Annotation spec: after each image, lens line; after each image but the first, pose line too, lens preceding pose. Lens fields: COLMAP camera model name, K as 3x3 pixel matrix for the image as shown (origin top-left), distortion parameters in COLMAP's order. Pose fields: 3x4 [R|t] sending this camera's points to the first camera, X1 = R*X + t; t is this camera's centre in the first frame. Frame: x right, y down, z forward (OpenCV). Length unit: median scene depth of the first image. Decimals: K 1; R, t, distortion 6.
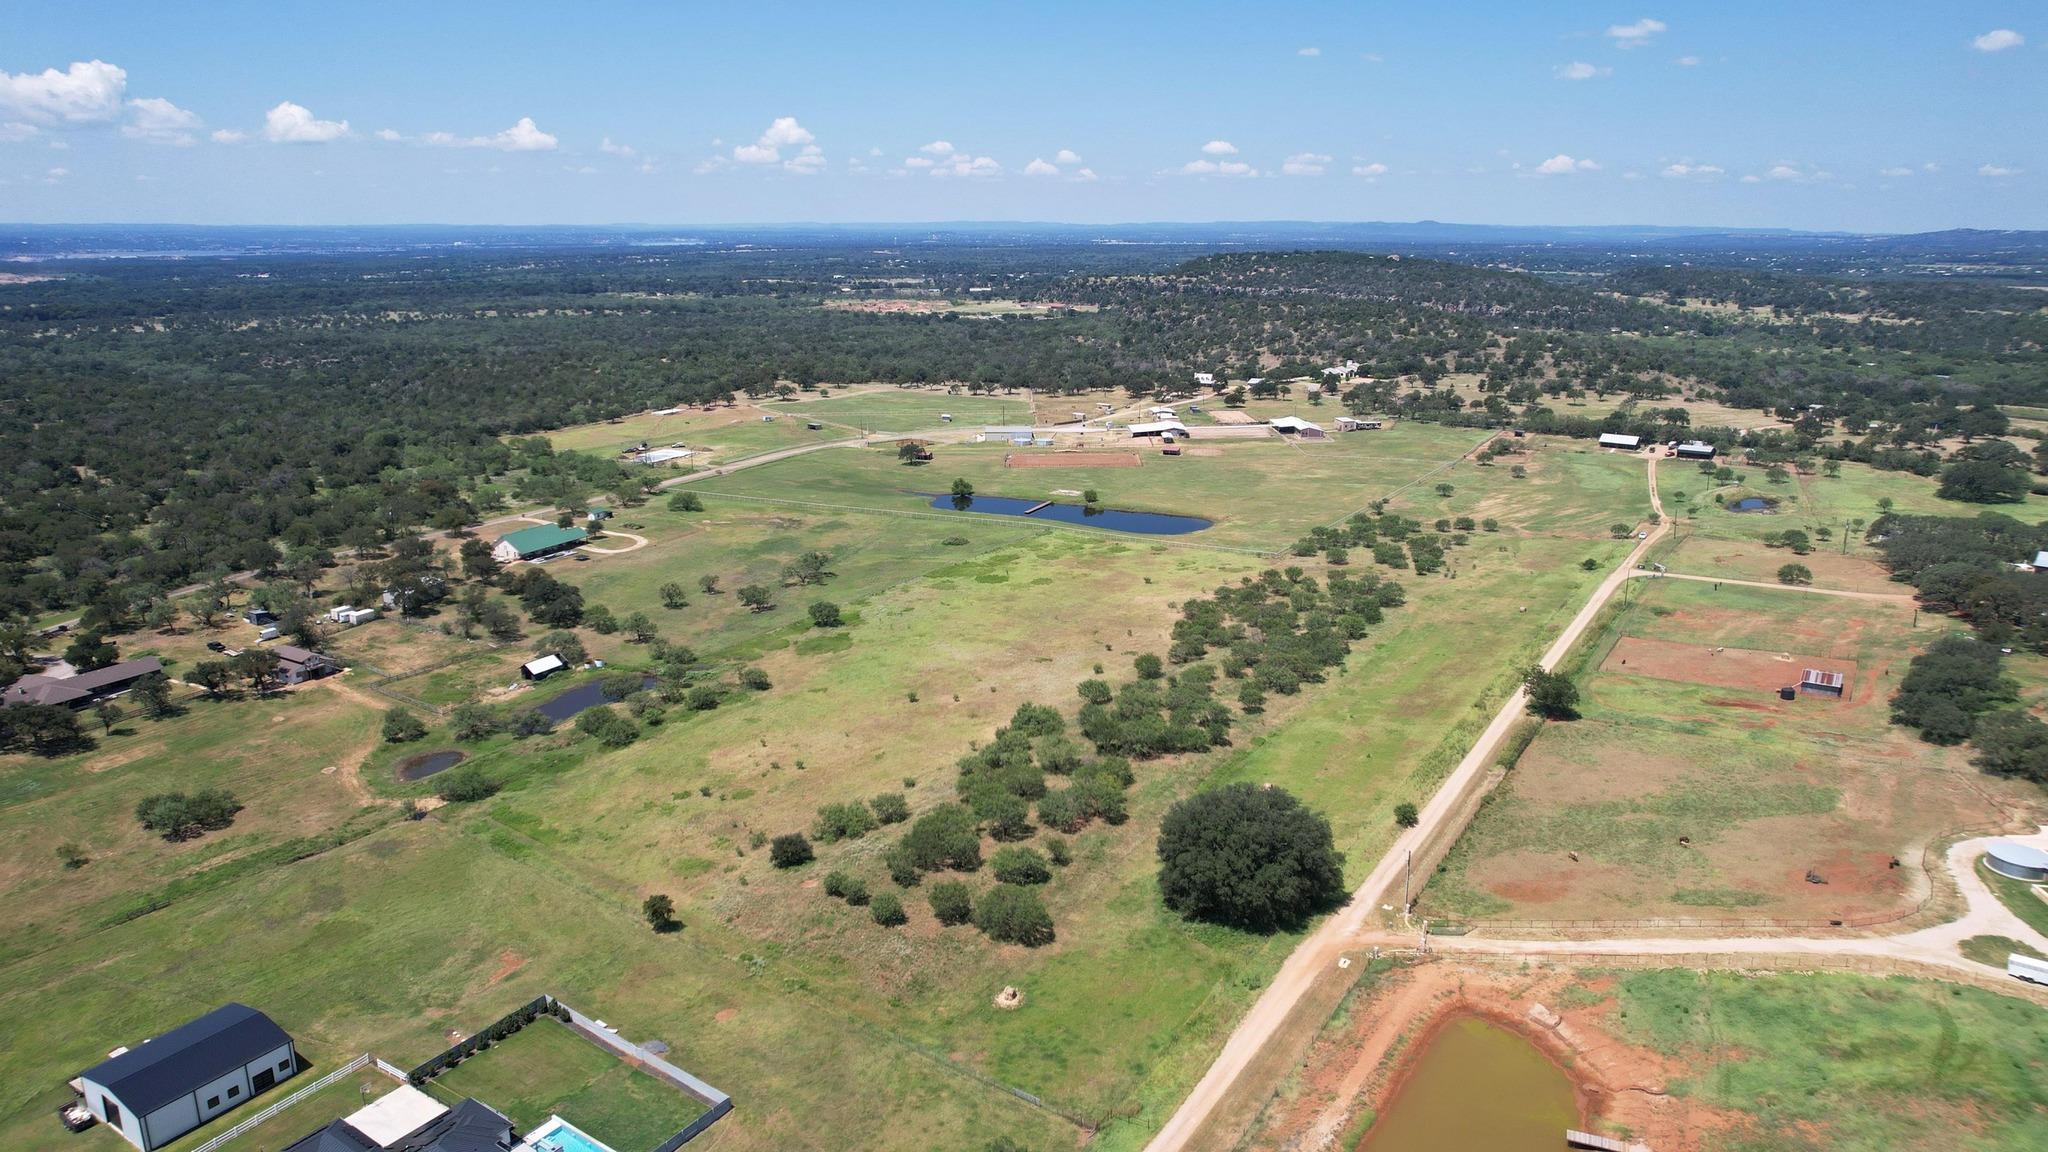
lens RADIAL K [[1308.1, 0, 1028.6], [0, 1308.1, 572.4], [0, 0, 1]] dist [-0.078204, 0.070345]
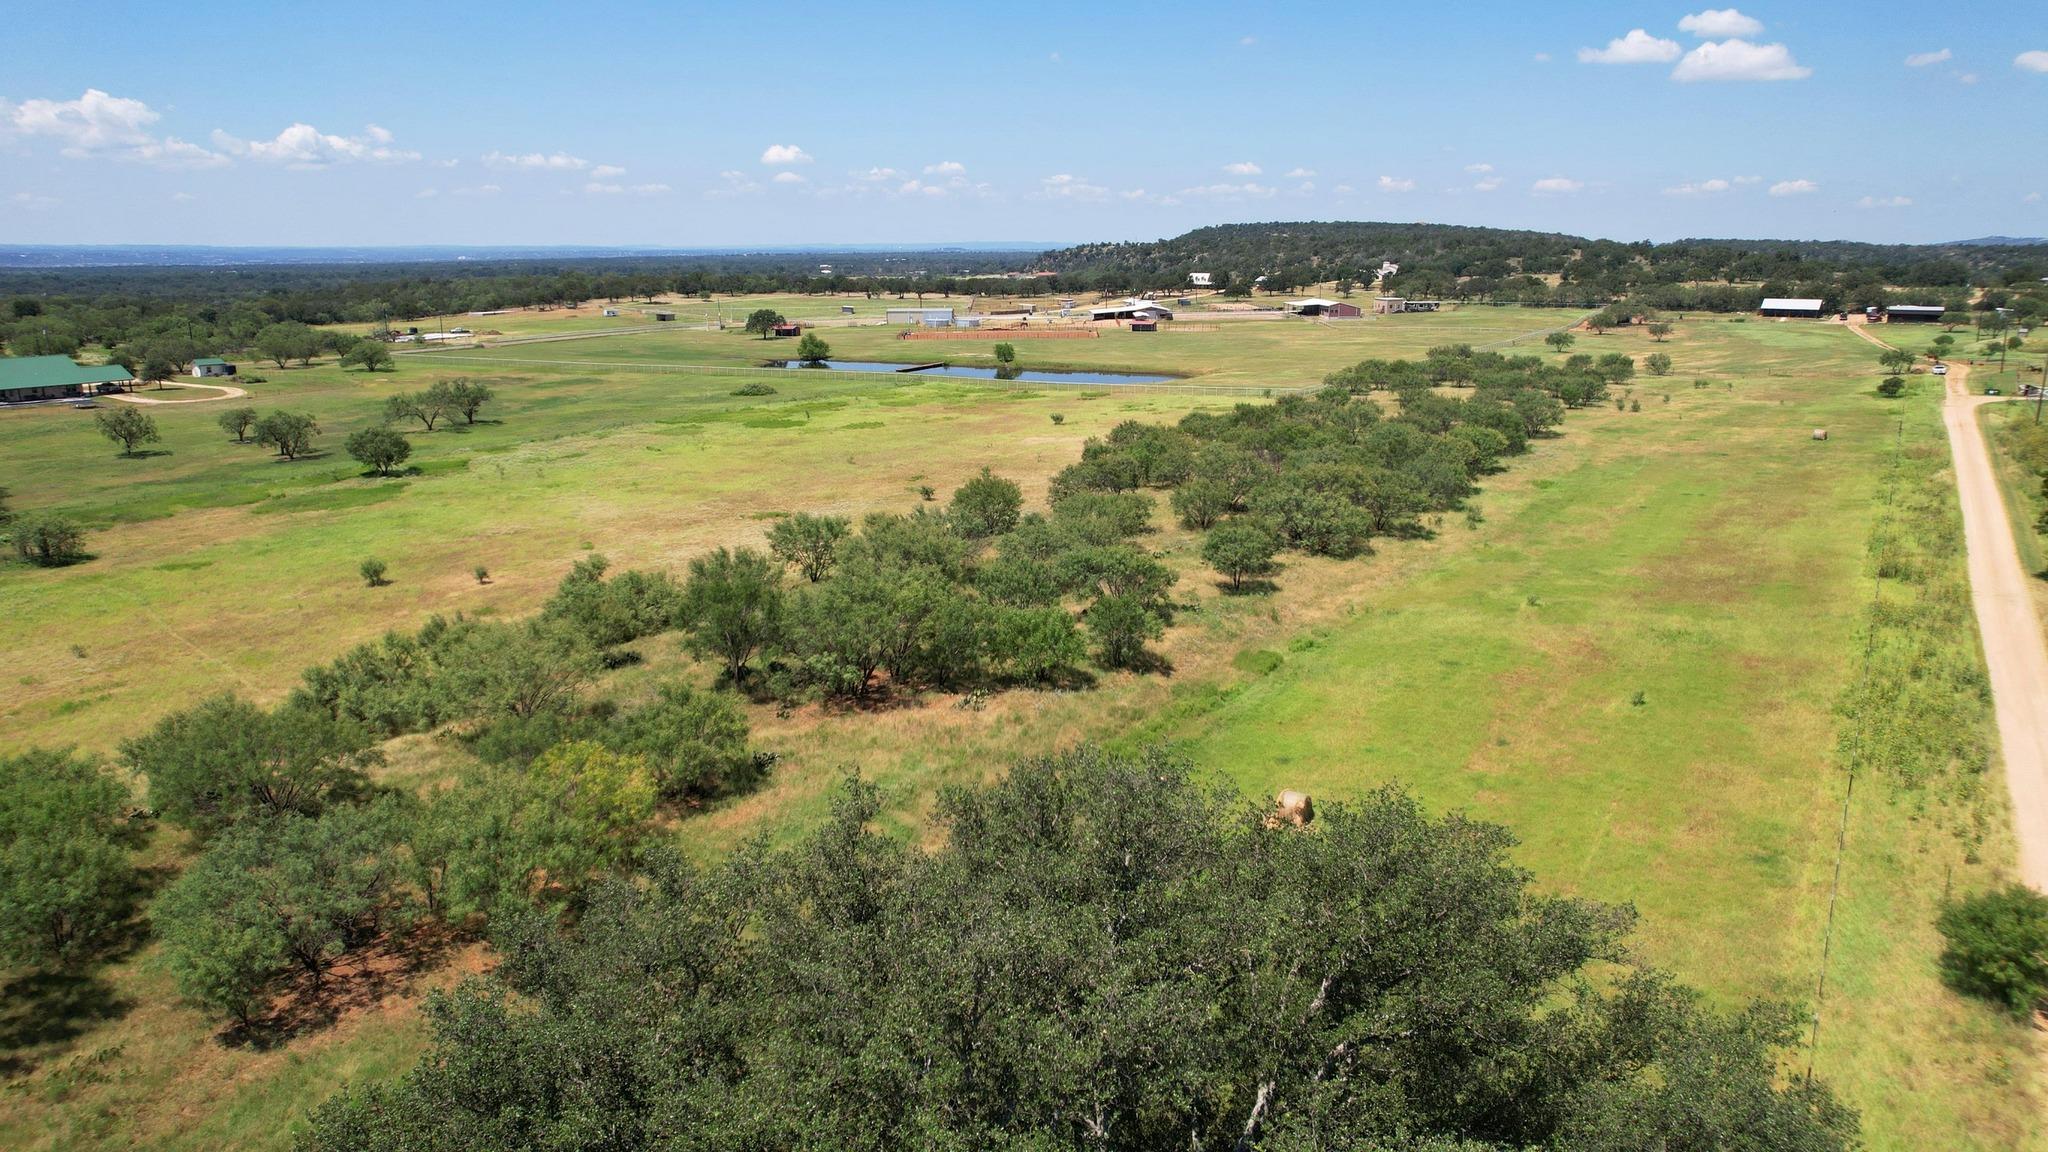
lens RADIAL K [[1308.1, 0, 1028.6], [0, 1308.1, 572.4], [0, 0, 1]] dist [-0.078204, 0.070345]
pose [[0.999947, -0.000303, -0.010287, 0.111209], [0.000129, 0.999857, -0.016913, 0.101398], [0.010290, 0.016911, 0.999804, 0.614338]]
